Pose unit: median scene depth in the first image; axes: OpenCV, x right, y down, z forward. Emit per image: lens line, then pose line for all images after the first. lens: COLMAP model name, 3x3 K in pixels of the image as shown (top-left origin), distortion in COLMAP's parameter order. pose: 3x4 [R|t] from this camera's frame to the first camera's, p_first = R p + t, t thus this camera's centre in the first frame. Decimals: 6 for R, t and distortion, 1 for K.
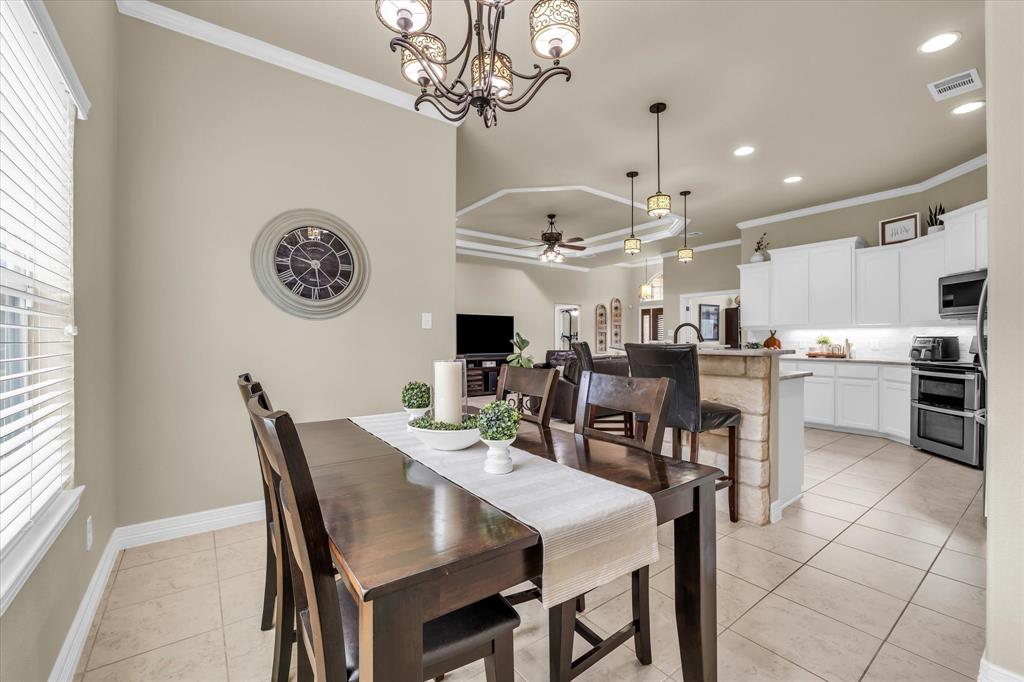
lens RADIAL K [[426.8, 0, 509.6], [0, 426.8, 337.9], [0, 0, 1]] dist [-0.008288, 0.000122]
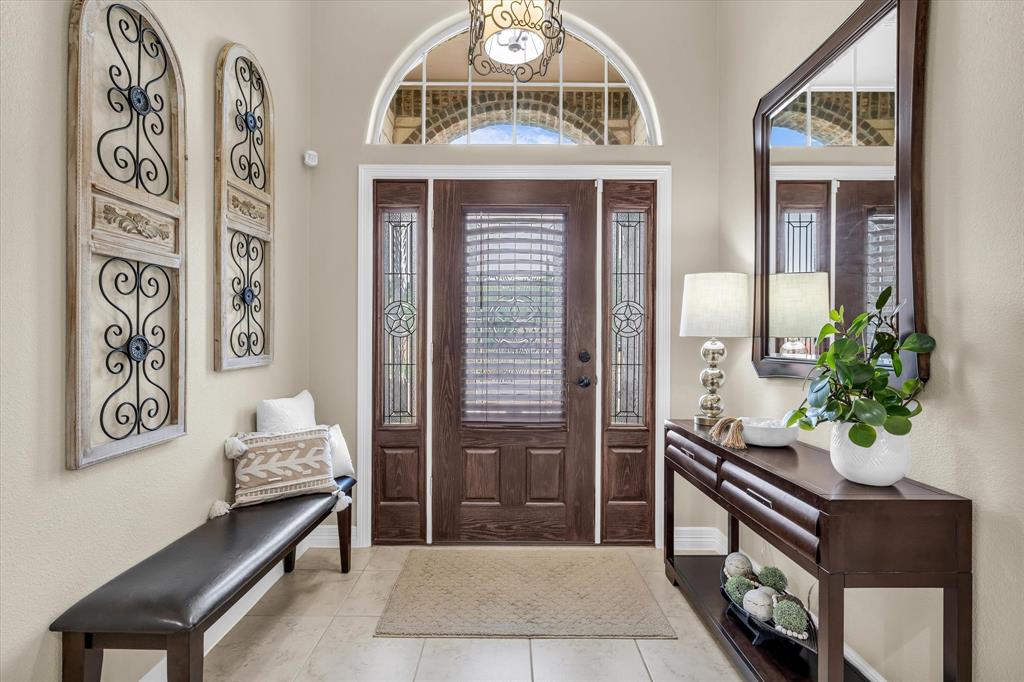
lens RADIAL K [[493.7, 0, 510.0], [0, 493.7, 341.6], [0, 0, 1]] dist [0.000007, 0.001781]
pose [[0.600326, -0.002929, 0.799750, 0.329833], [-0.007023, 0.999935, 0.008934, 0.011146], [-0.799724, -0.010980, 0.600267, 1.623663]]
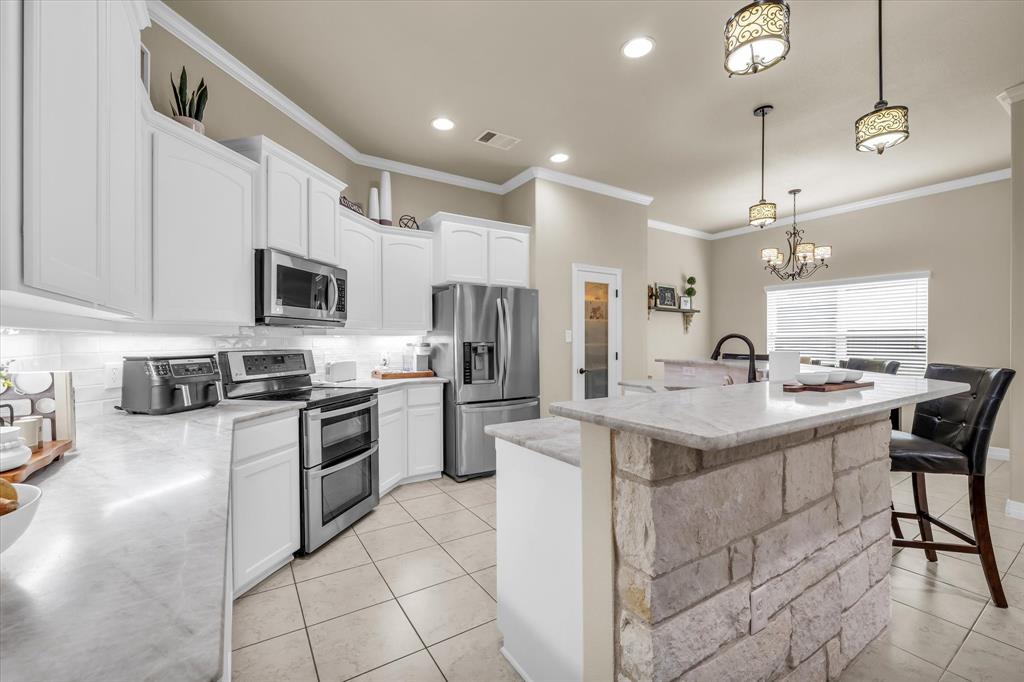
lens RADIAL K [[426.8, 0, 511.0], [0, 426.8, 341.5], [0, 0, 1]] dist [-0.008288, 0.000122]
pose [[-0.997963, -0.000024, 0.063802, 0.492319], [0.000040, 0.999999, 0.001005, -0.015582], [-0.063802, 0.001006, -0.997962, 1.150136]]
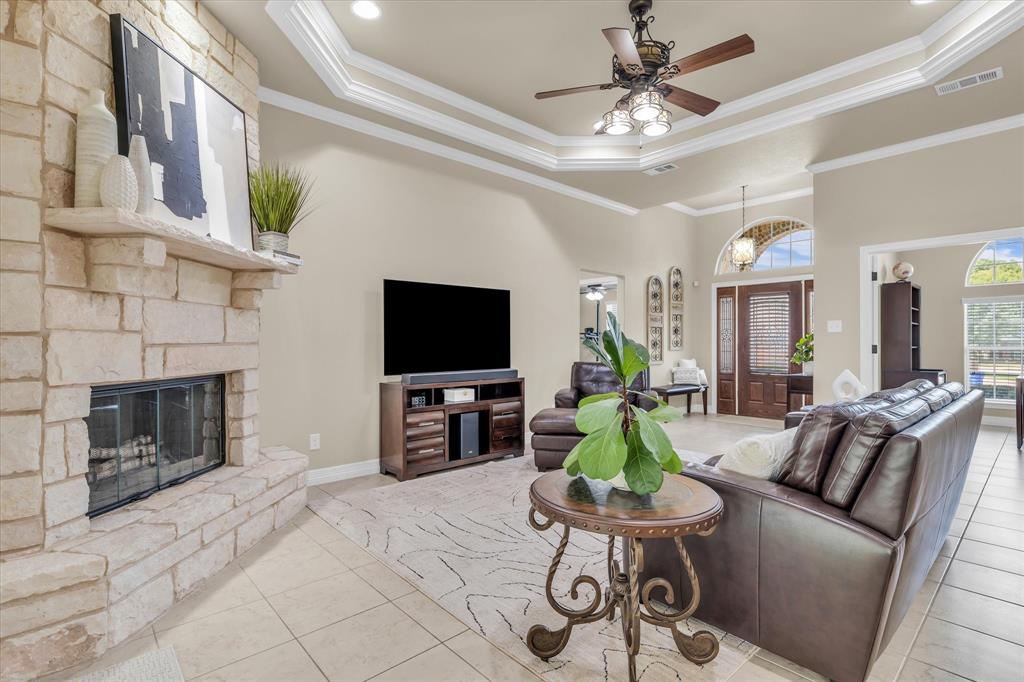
lens RADIAL K [[493.7, 0, 512.2], [0, 493.7, 340.2], [0, 0, 1]] dist [0.000007, 0.001781]
pose [[0.994533, 0.000432, 0.104422, -0.070333], [-0.000864, 0.999991, 0.004096, 0.002976], [-0.104419, -0.004164, 0.994525, 0.730236]]
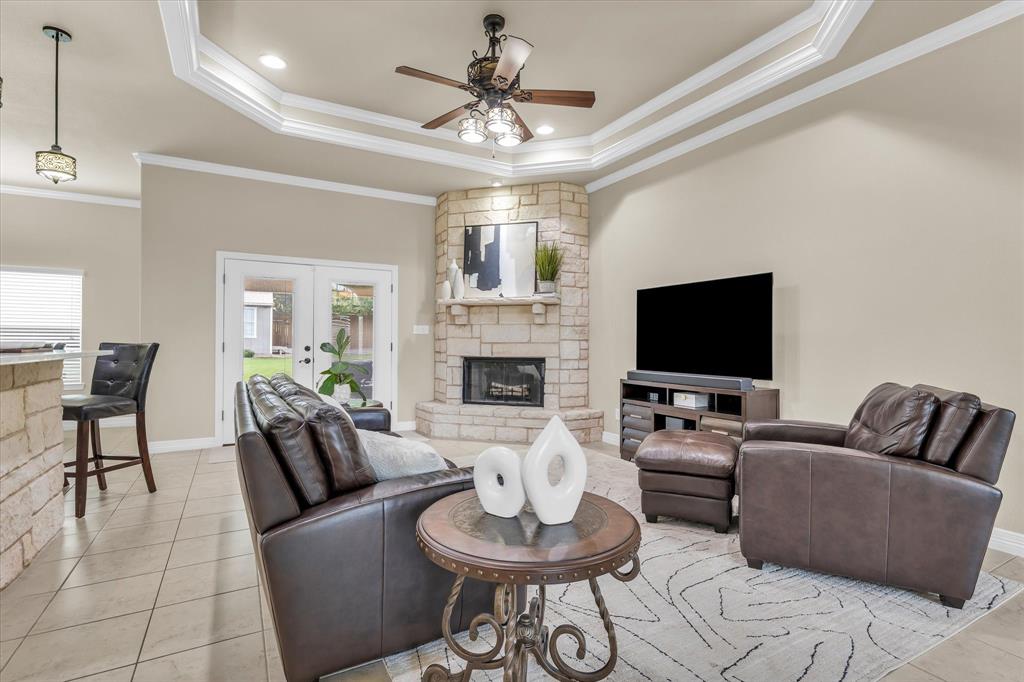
lens RADIAL K [[493.7, 0, 510.8], [0, 493.7, 340.9], [0, 0, 1]] dist [0.000007, 0.001781]
pose [[-0.129713, -0.001323, -0.991551, 0.673602], [0.001640, 0.999997, -0.001549, 0.006346], [0.991550, -0.001827, -0.129710, 1.338732]]
